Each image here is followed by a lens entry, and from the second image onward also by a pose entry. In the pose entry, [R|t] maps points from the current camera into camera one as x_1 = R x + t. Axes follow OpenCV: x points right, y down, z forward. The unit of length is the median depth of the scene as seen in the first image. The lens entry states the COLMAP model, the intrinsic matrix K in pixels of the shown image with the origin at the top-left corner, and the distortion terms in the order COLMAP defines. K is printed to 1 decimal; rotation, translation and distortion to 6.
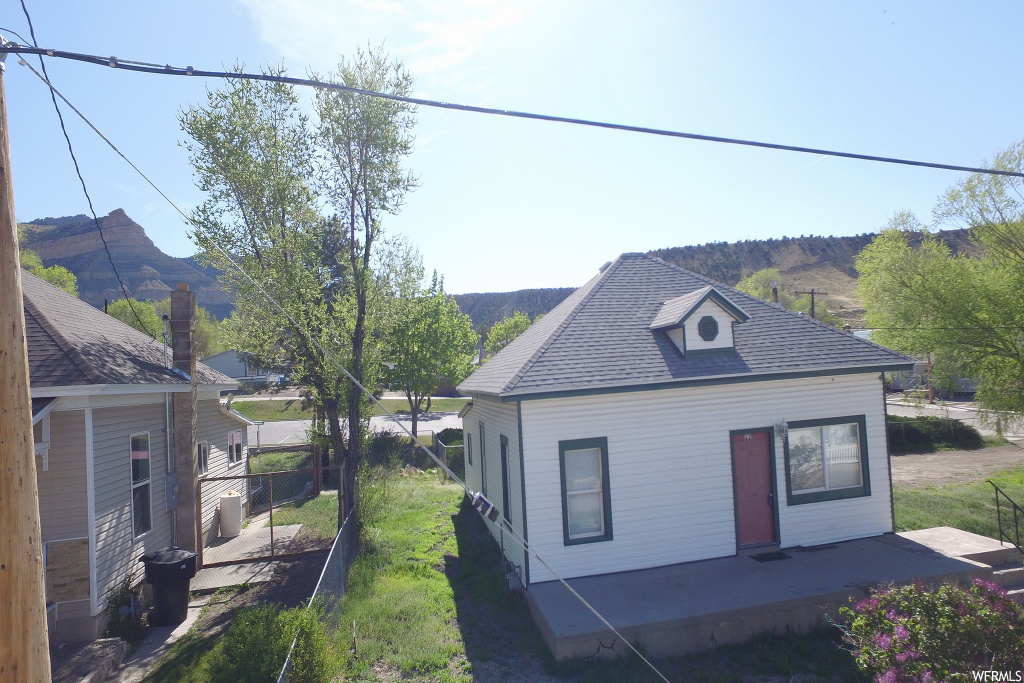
lens RADIAL K [[601.5, 0, 553.5], [0, 601.5, 343.1], [0, 0, 1]] dist [-0.000972, 0.001857]
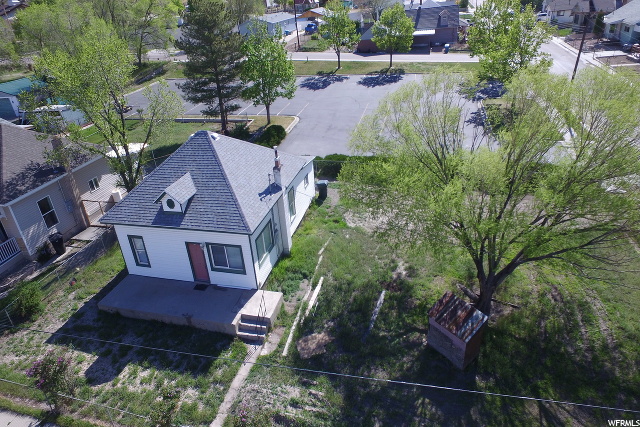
lens RADIAL K [[391.6, 0, 319.4], [0, 391.6, 168.1], [0, 0, 1]] dist [-0.005001, 0.003205]
pose [[0.888158, 0.161583, -0.430193, 1.411323], [0.060449, 0.886928, 0.457935, -0.815521], [0.455545, -0.432723, 0.777965, 0.136483]]
